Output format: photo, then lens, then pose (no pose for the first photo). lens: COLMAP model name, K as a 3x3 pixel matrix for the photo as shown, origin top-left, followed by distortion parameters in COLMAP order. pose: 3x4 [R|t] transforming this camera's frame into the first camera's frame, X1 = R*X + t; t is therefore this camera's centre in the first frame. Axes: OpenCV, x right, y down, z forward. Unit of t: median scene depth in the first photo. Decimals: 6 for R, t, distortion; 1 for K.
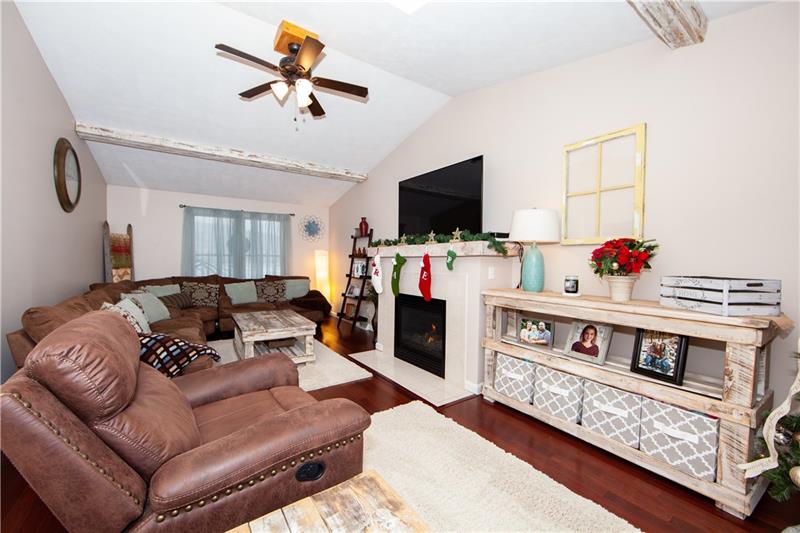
lens RADIAL K [[320.5, 0, 404.2], [0, 320.5, 262.2], [0, 0, 1]] dist [-0.010647, 0.001289]
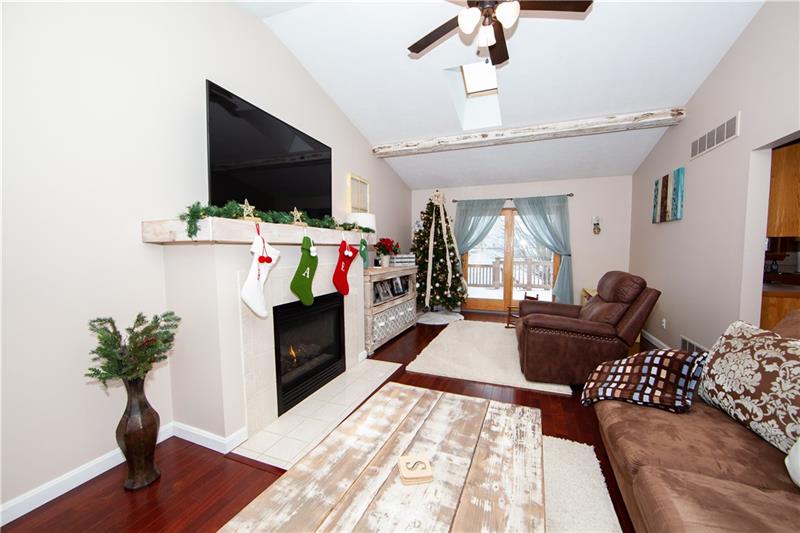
lens RADIAL K [[320.5, 0, 402.2], [0, 320.5, 270.5], [0, 0, 1]] dist [-0.010647, 0.001289]
pose [[-0.545200, -0.082009, 0.834285, -0.677402], [-0.008244, 0.995680, 0.092486, -0.025653], [-0.838266, 0.043545, -0.543520, 1.238105]]
